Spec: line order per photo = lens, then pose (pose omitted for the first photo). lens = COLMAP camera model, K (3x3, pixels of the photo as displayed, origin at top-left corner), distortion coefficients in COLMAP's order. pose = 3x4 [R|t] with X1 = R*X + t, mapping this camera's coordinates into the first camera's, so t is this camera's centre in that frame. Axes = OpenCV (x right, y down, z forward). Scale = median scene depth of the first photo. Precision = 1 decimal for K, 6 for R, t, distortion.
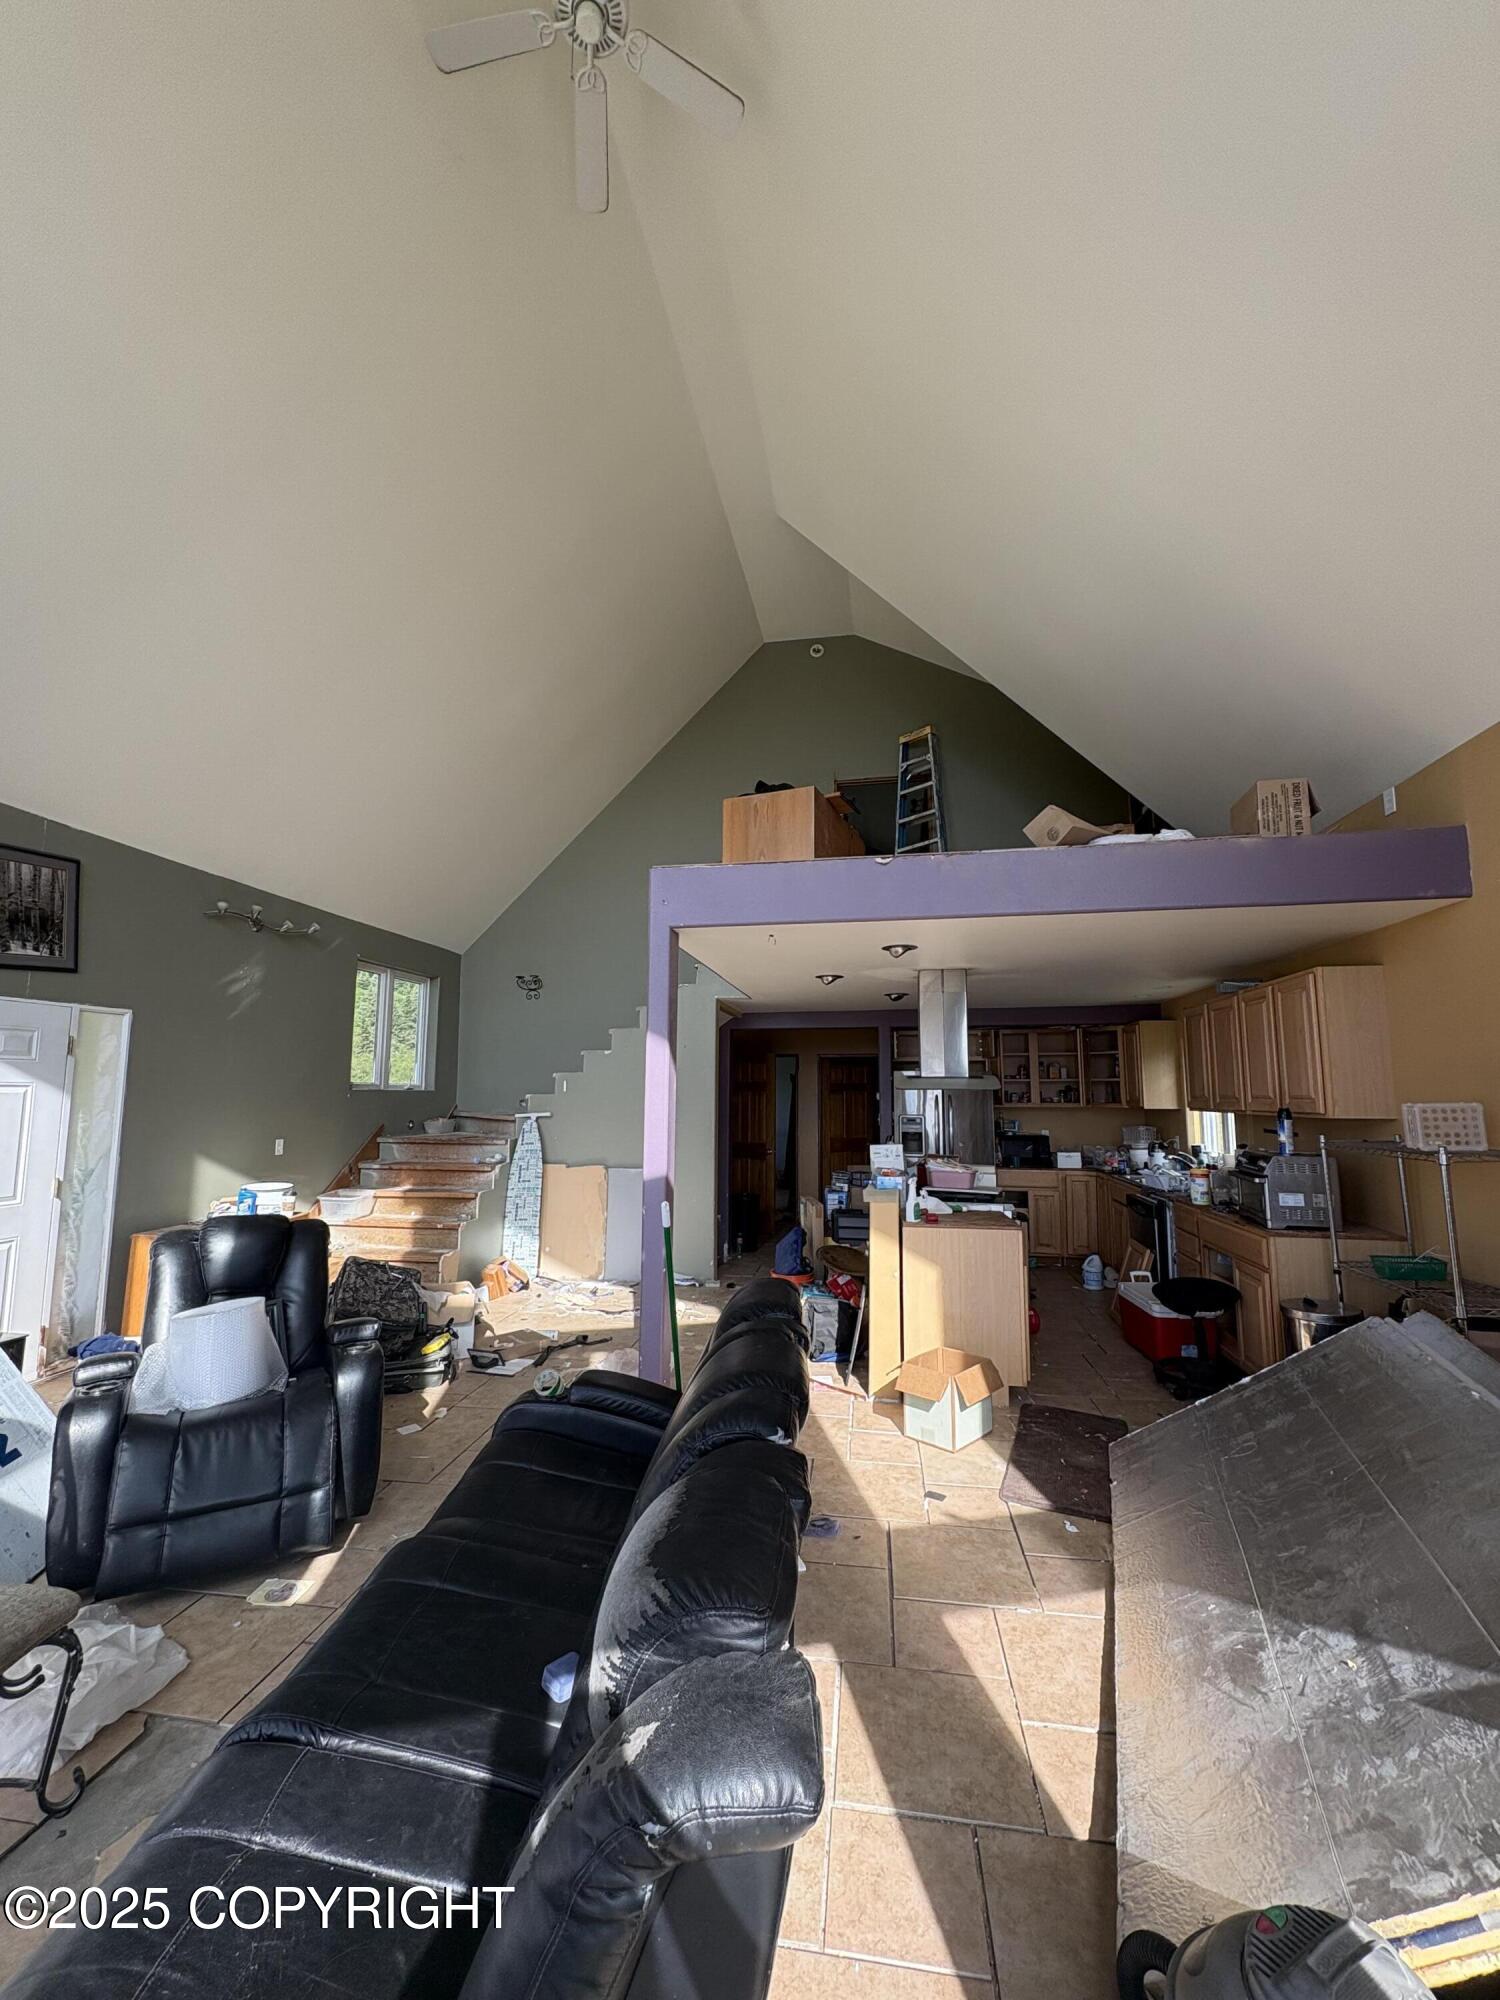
lens RADIAL K [[799.1, 0, 746.6], [0, 799.1, 998.3], [0, 0, 1]] dist [0.003171, 0.000138]
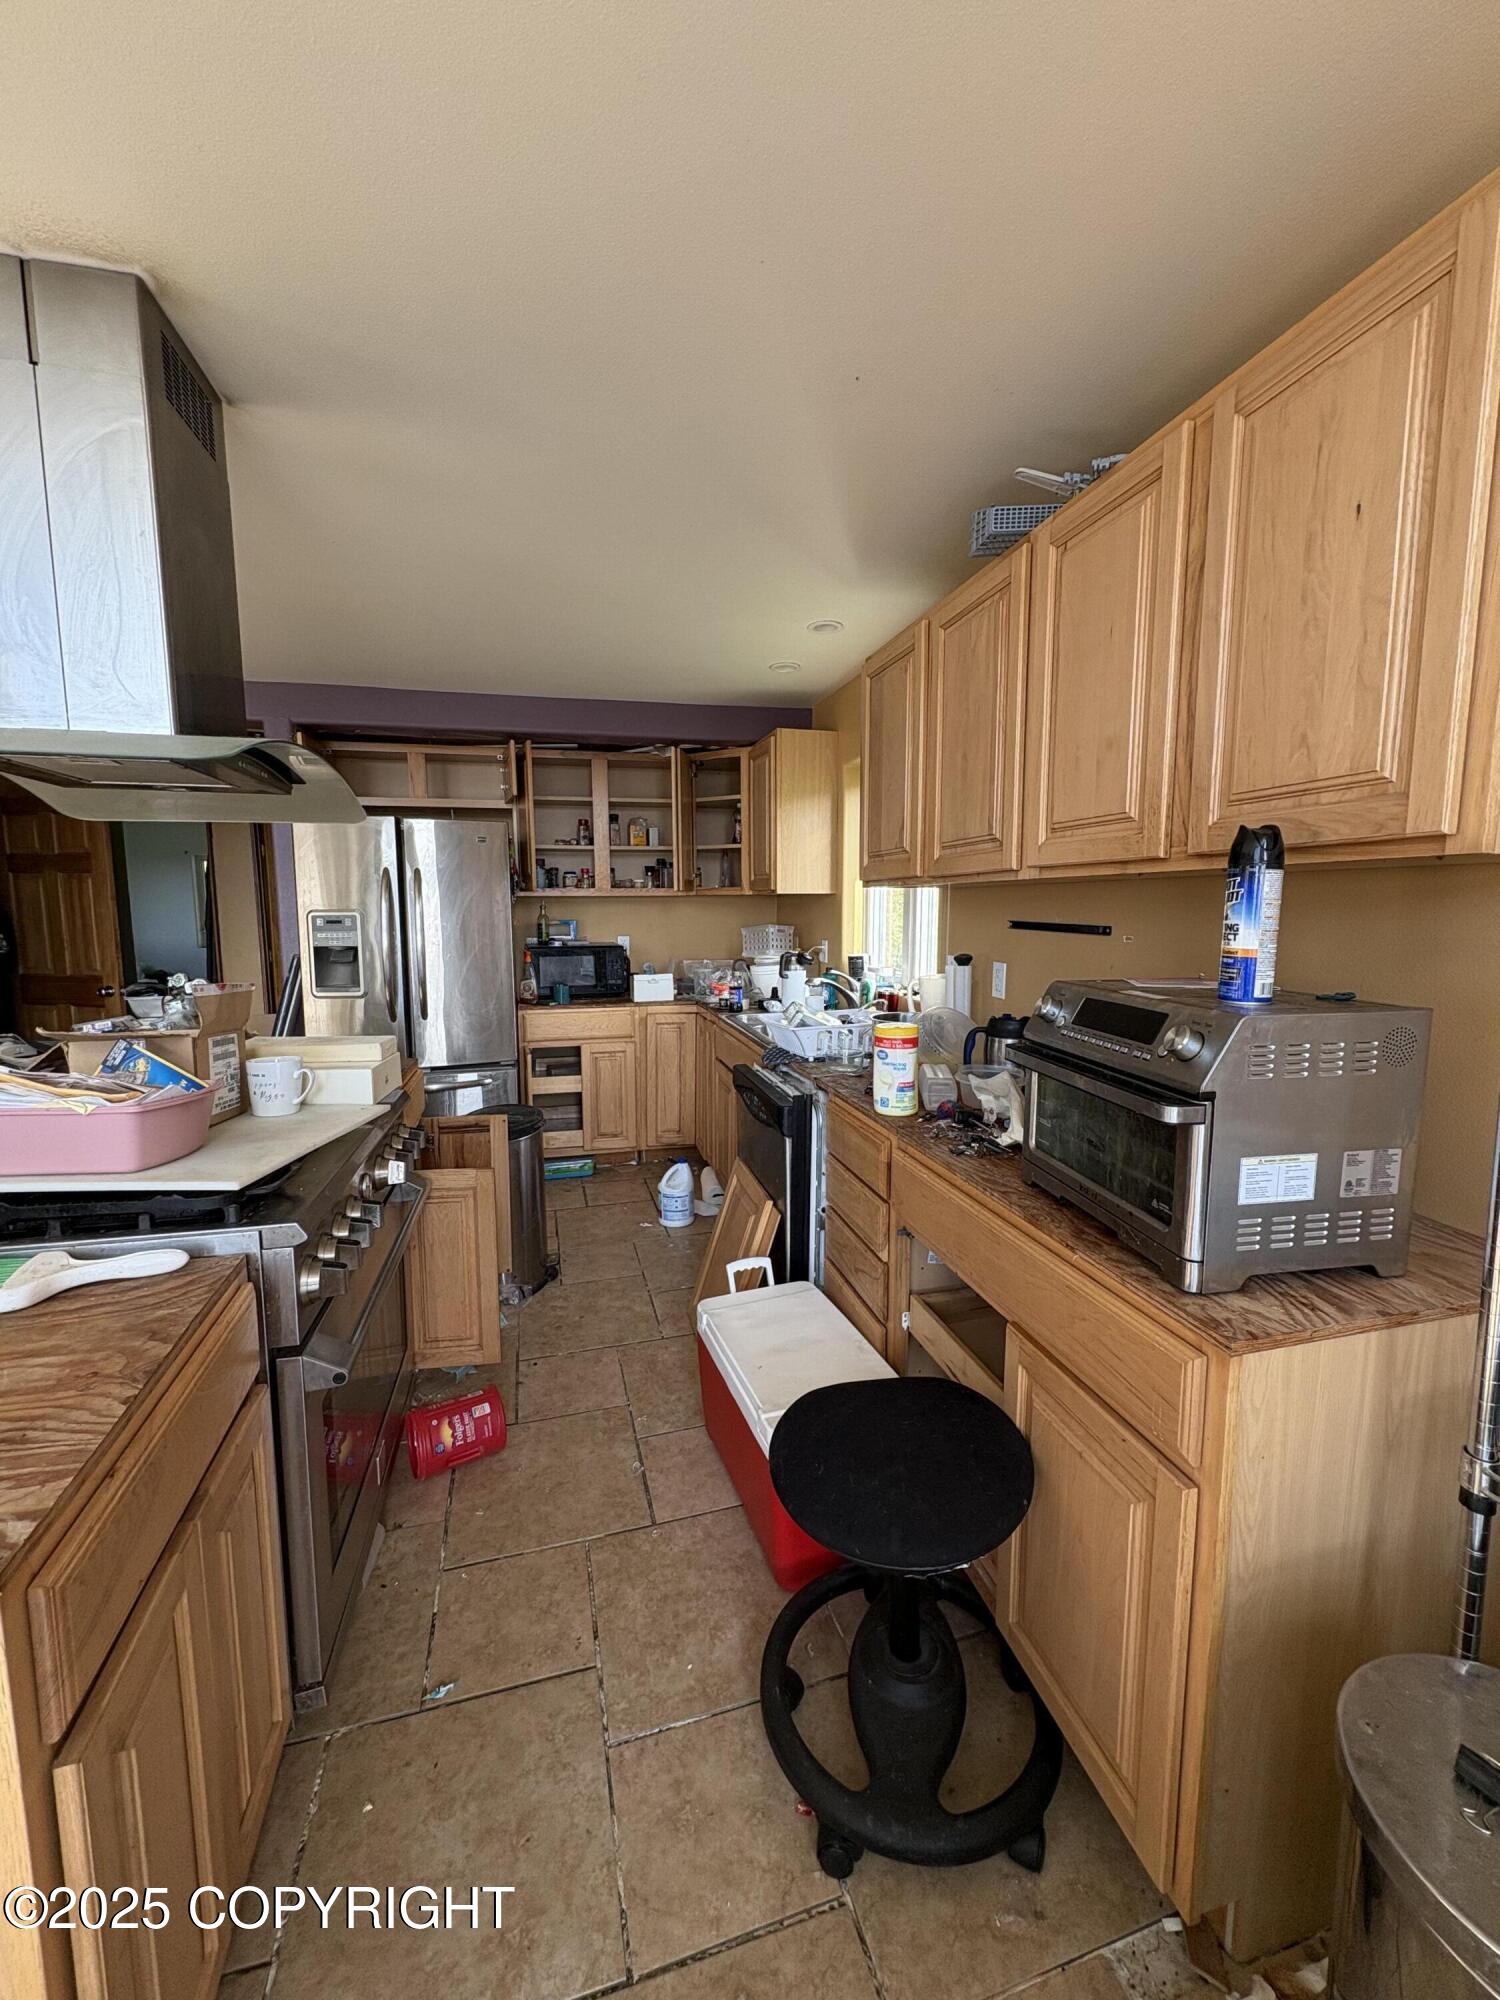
lens RADIAL K [[799.1, 0, 754.1], [0, 799.1, 993.4], [0, 0, 1]] dist [0.003171, 0.000138]
pose [[0.908884, -0.050710, 0.413954, 0.258013], [-0.044891, 0.974917, 0.217992, 0.088134], [-0.414625, -0.216713, 0.883811, 0.518226]]
